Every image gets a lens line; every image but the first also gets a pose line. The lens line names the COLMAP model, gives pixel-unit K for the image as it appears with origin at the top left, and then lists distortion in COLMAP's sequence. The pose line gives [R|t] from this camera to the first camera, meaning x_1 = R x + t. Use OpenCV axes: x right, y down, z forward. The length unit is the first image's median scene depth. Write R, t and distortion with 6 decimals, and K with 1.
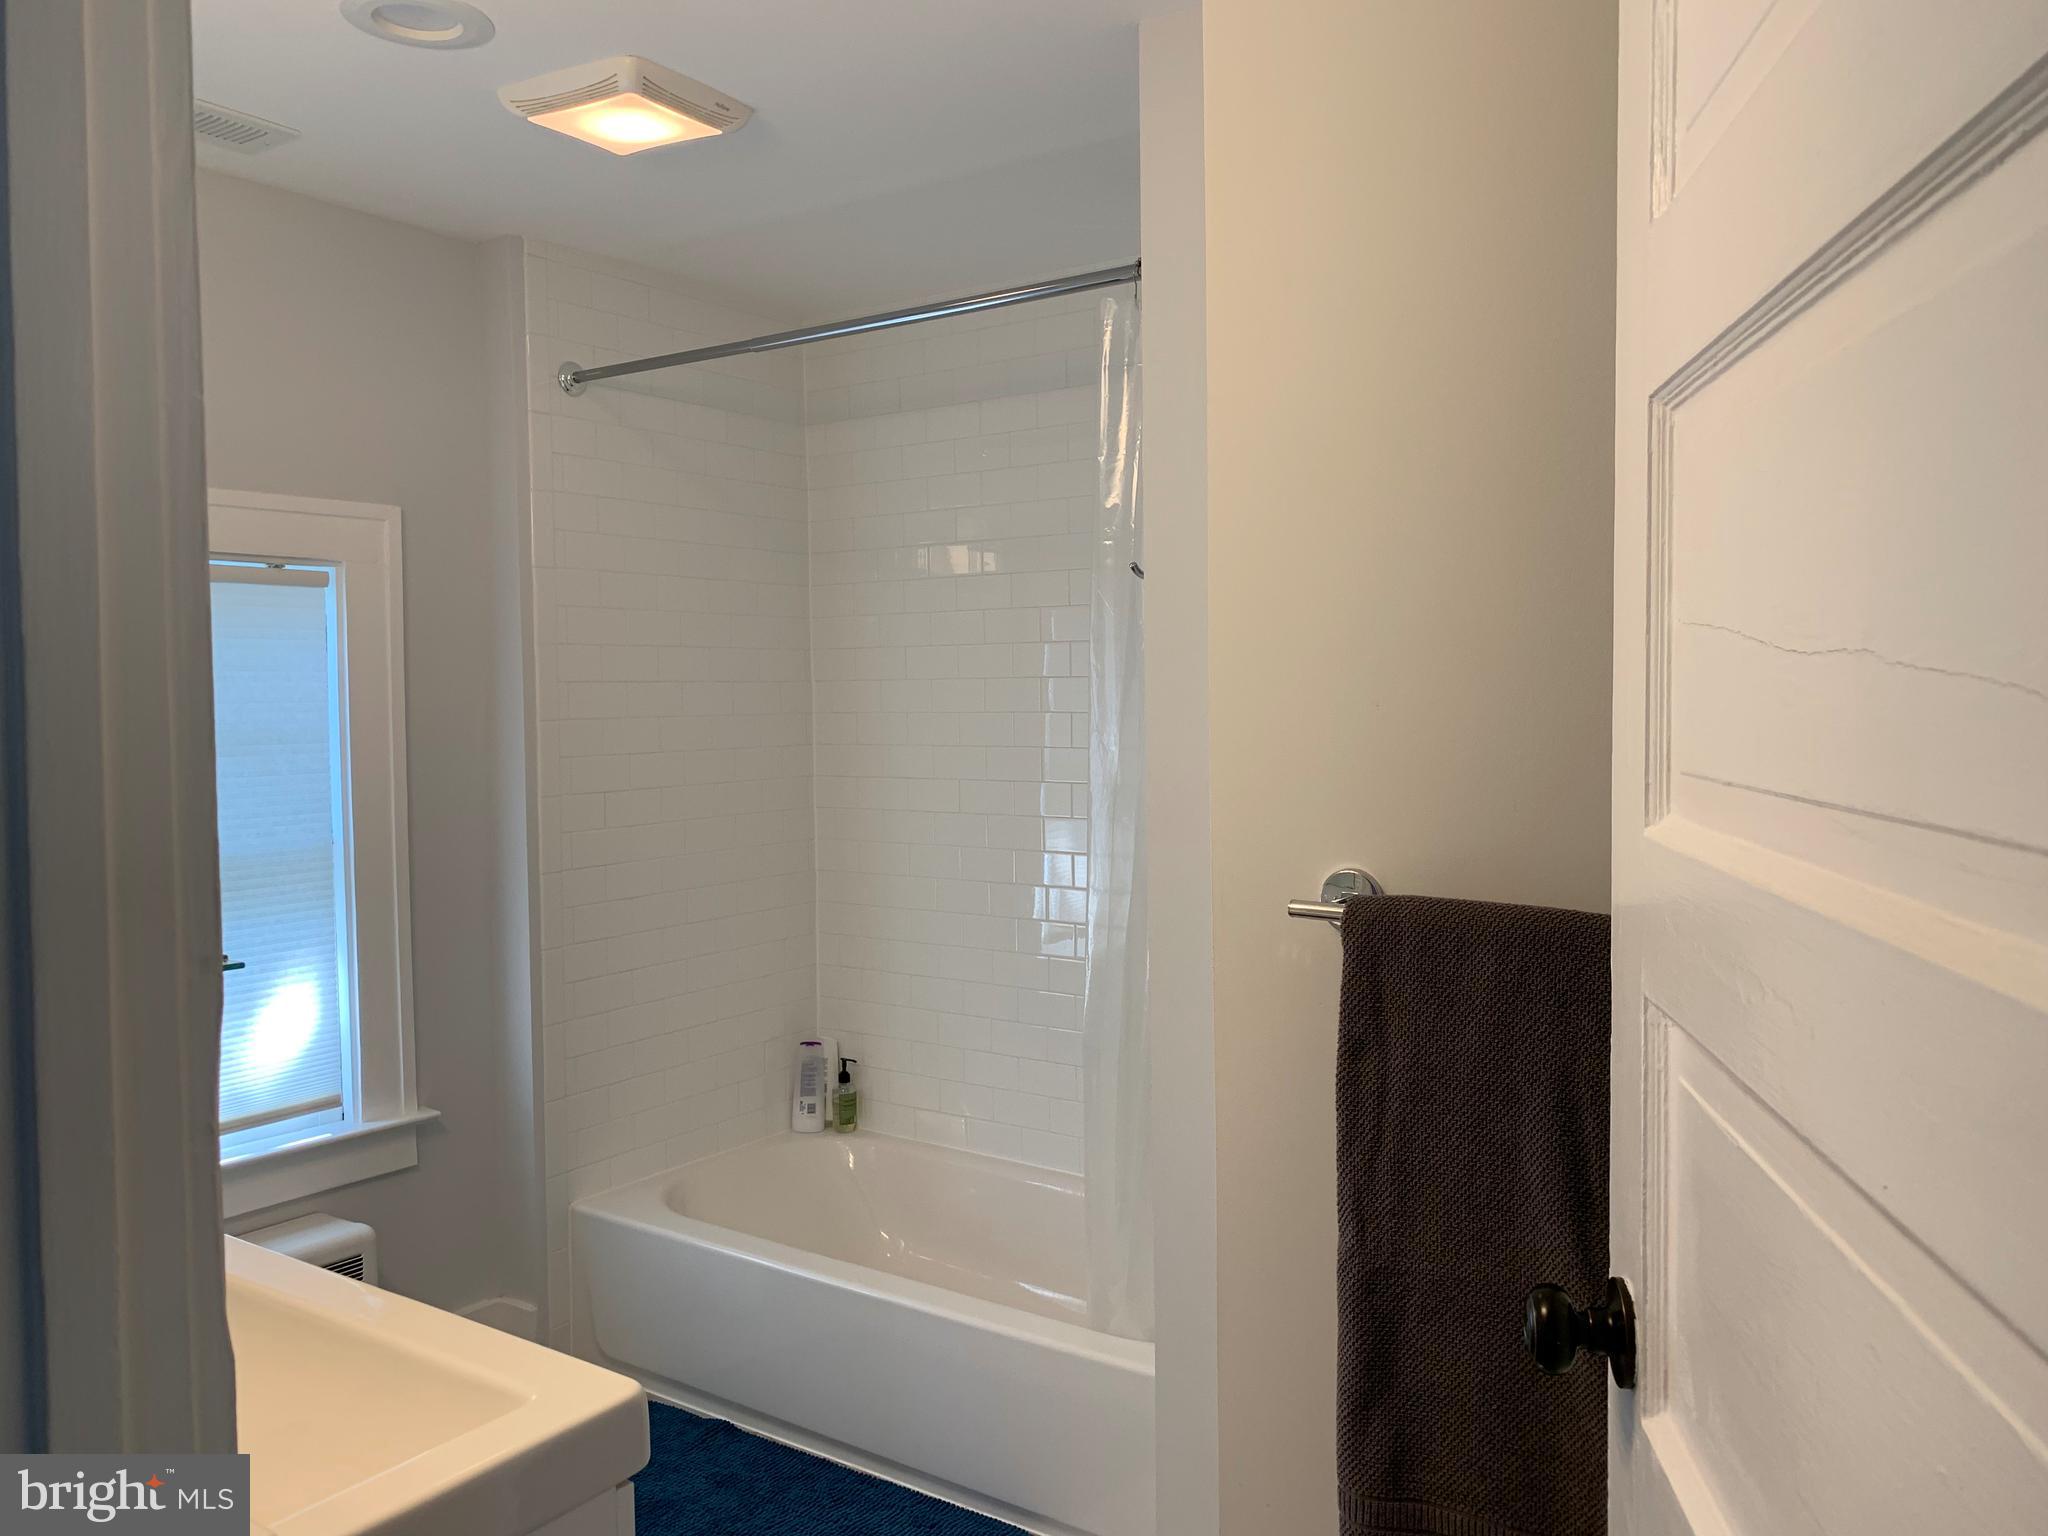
lens RADIAL K [[1563.6, 0, 1027.8], [0, 1563.6, 764.0], [0, 0, 1]] dist [0.070723, -0.076389]
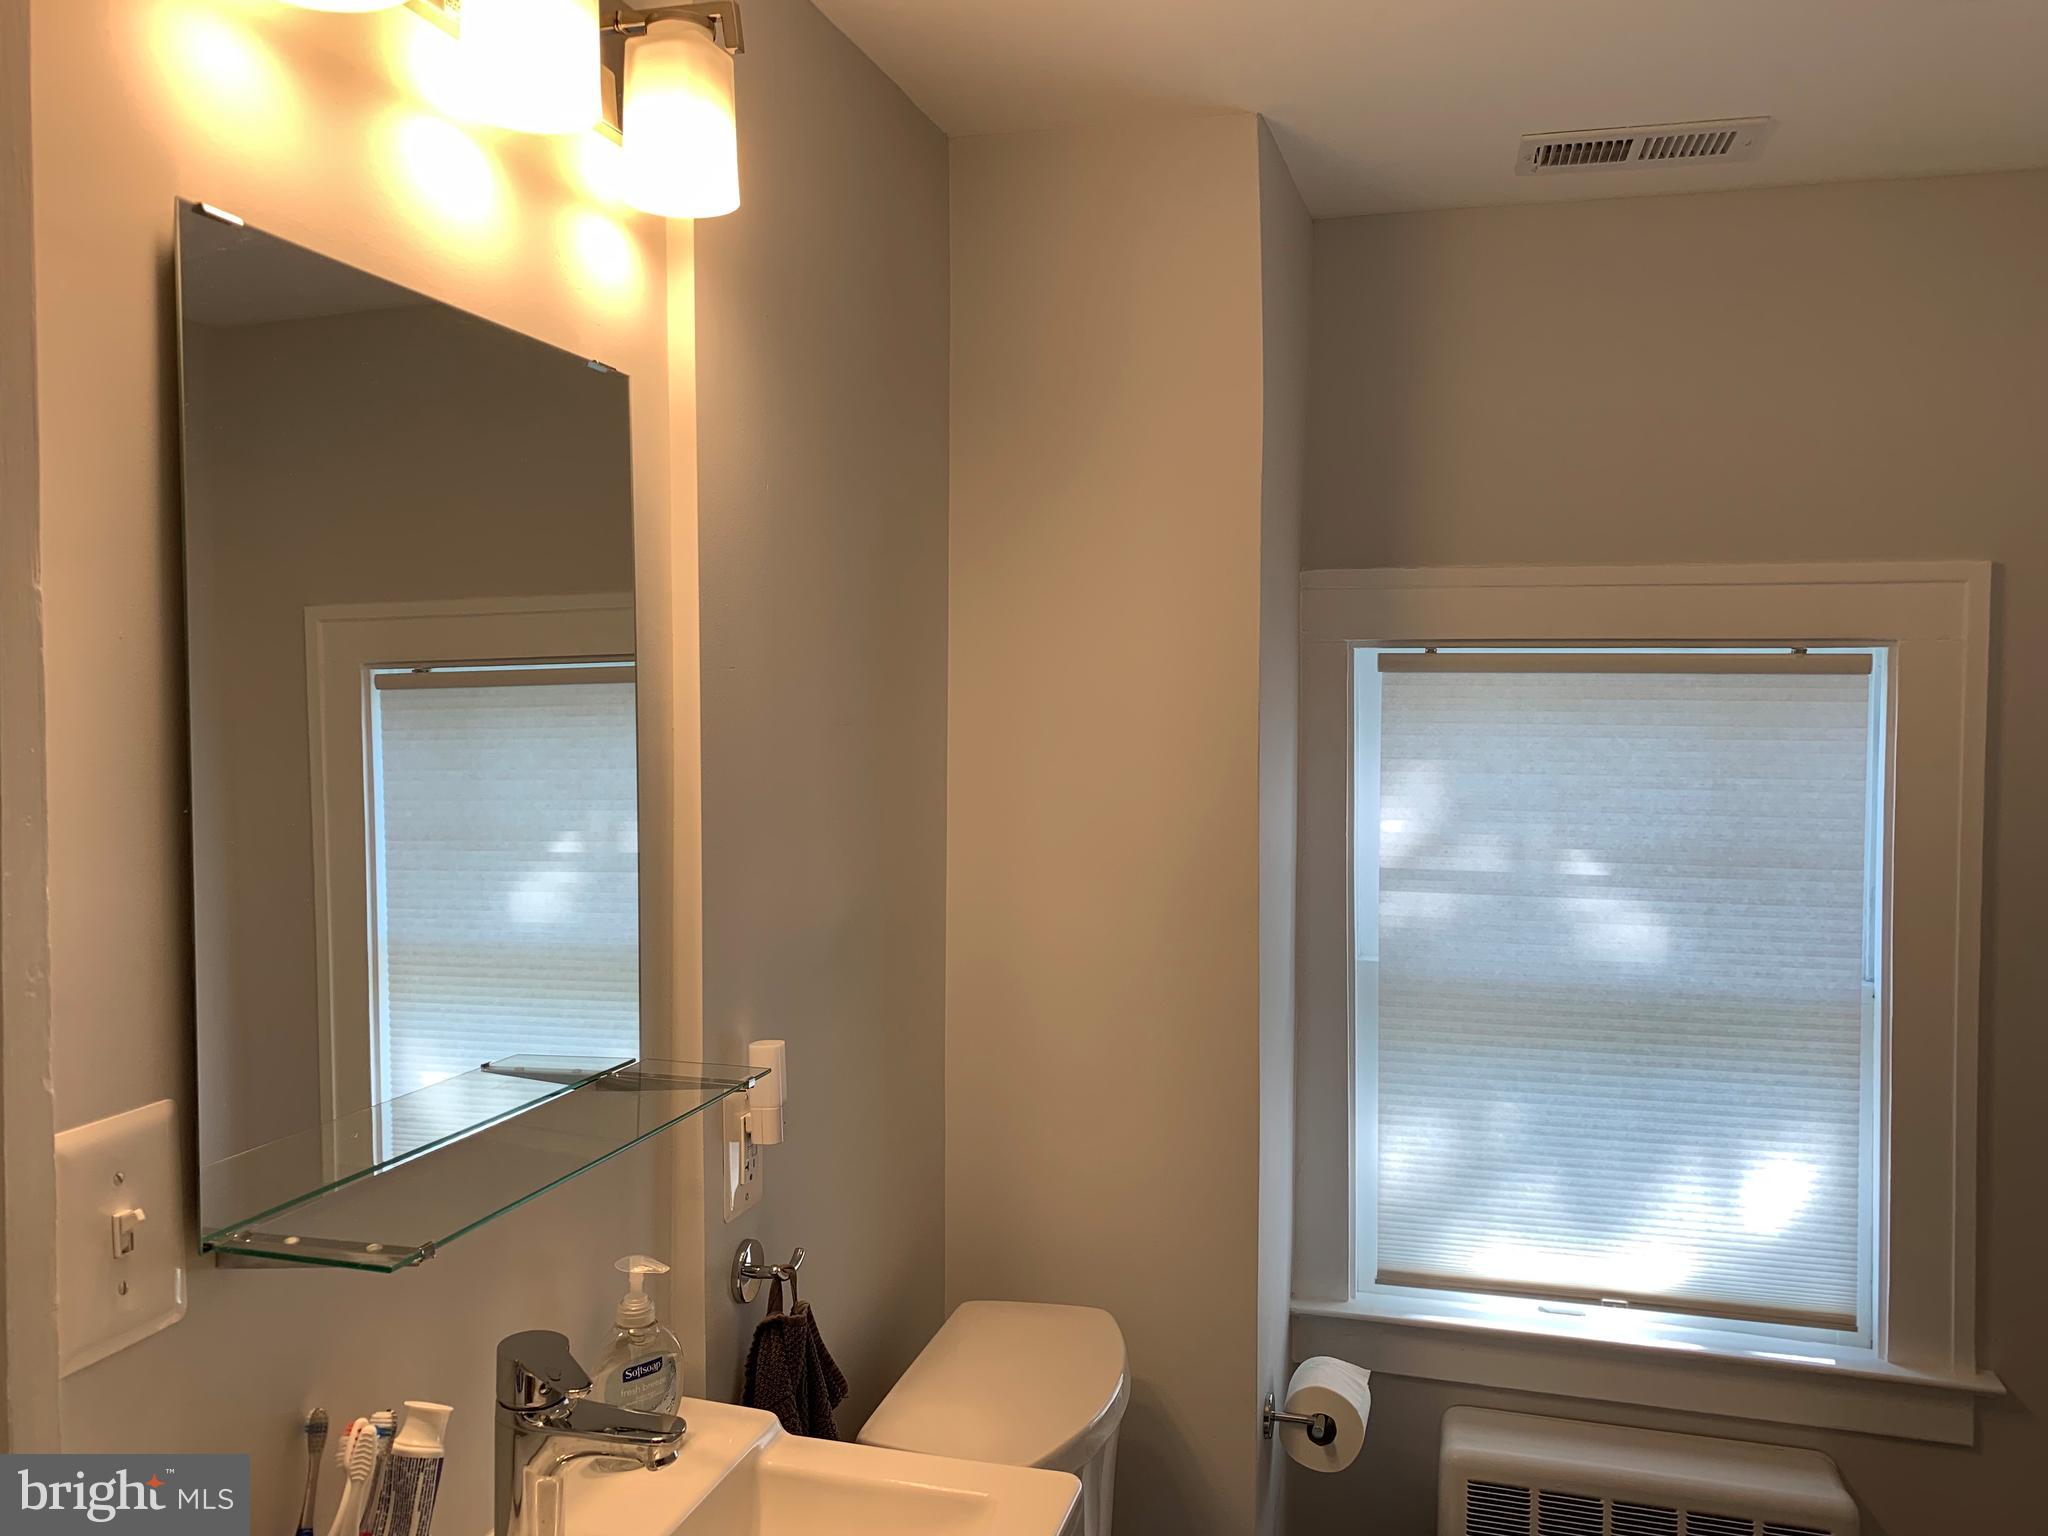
lens RADIAL K [[1563.6, 0, 1028.9], [0, 1563.6, 773.6], [0, 0, 1]] dist [0.070723, -0.076389]
pose [[0.319885, 0.056375, -0.945778, 0.169213], [-0.048597, 0.997891, 0.043045, -0.076145], [0.946209, 0.032193, 0.321950, 0.355987]]
